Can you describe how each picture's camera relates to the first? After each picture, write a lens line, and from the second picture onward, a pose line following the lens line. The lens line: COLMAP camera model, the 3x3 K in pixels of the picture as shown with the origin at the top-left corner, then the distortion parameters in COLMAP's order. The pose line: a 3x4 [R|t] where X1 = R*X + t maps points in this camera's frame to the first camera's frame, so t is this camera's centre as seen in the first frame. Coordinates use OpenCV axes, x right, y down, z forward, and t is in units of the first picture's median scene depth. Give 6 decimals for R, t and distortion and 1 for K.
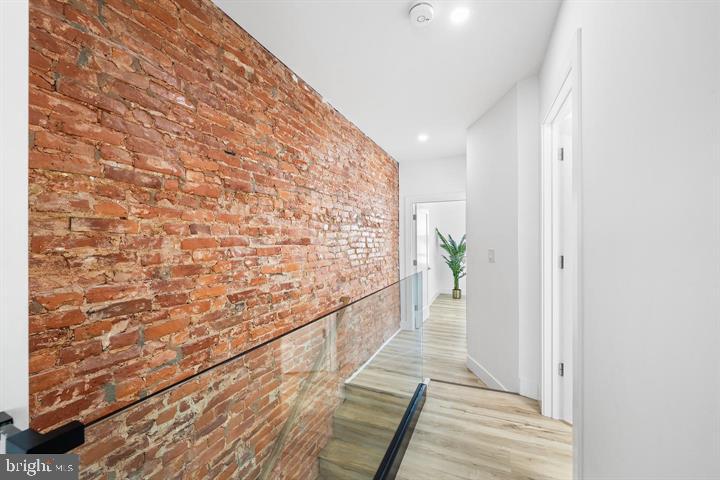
lens RADIAL K [[285.9, 0, 358.9], [0, 285.9, 241.1], [0, 0, 1]] dist [-0.001326, 0.000027]
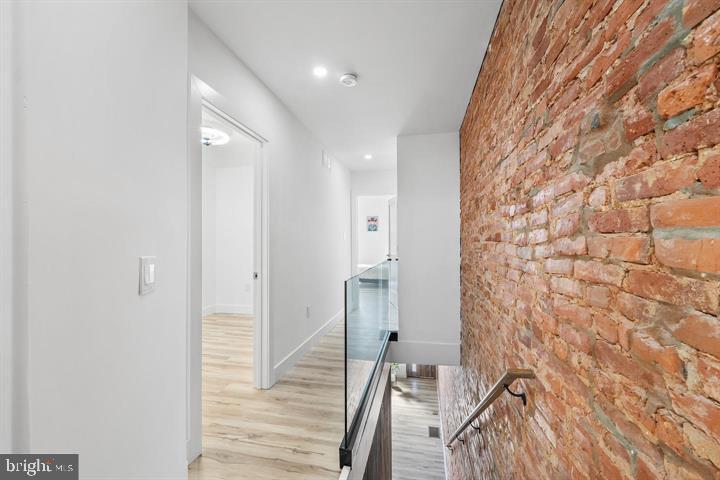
lens RADIAL K [[285.9, 0, 358.9], [0, 285.9, 241.1], [0, 0, 1]] dist [-0.001326, 0.000027]
pose [[-0.979687, 0.002232, -0.200518, 0.255441], [0.002880, 0.999992, -0.002940, 0.010475], [0.200510, -0.003458, -0.979686, 1.295980]]
